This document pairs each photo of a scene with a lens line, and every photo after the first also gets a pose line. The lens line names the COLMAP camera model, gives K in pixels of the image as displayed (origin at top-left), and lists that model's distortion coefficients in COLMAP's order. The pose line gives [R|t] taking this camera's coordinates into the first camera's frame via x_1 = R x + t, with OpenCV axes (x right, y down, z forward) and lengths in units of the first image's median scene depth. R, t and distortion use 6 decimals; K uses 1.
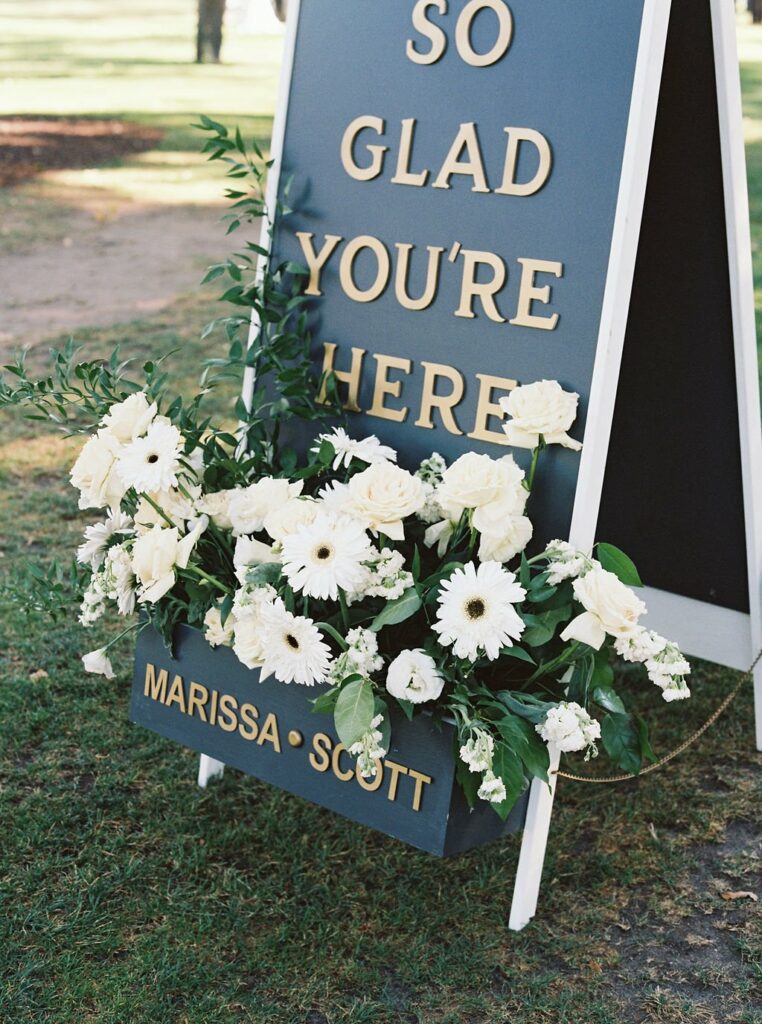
lens RADIAL K [[1629.2, 0, 381.0], [0, 1629.2, 512.0], [0, 0, 1]] dist [-0.125578, 0.013517]
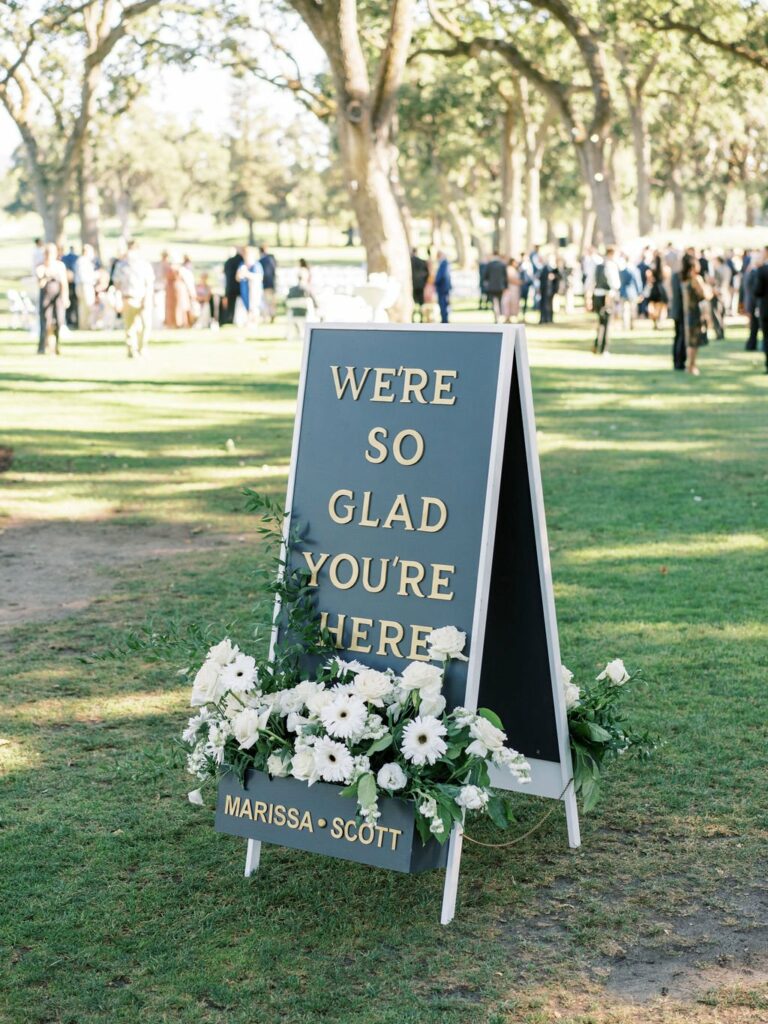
lens RADIAL K [[1844.2, 0, 384.0], [0, 1844.2, 512.0], [0, 0, 1]] dist [0.026483, 0.058855]
pose [[0.991109, -0.015935, 0.132098, -0.255529], [0.039491, 0.983295, -0.177682, 0.167930], [-0.127060, 0.181319, 0.975182, -1.127089]]
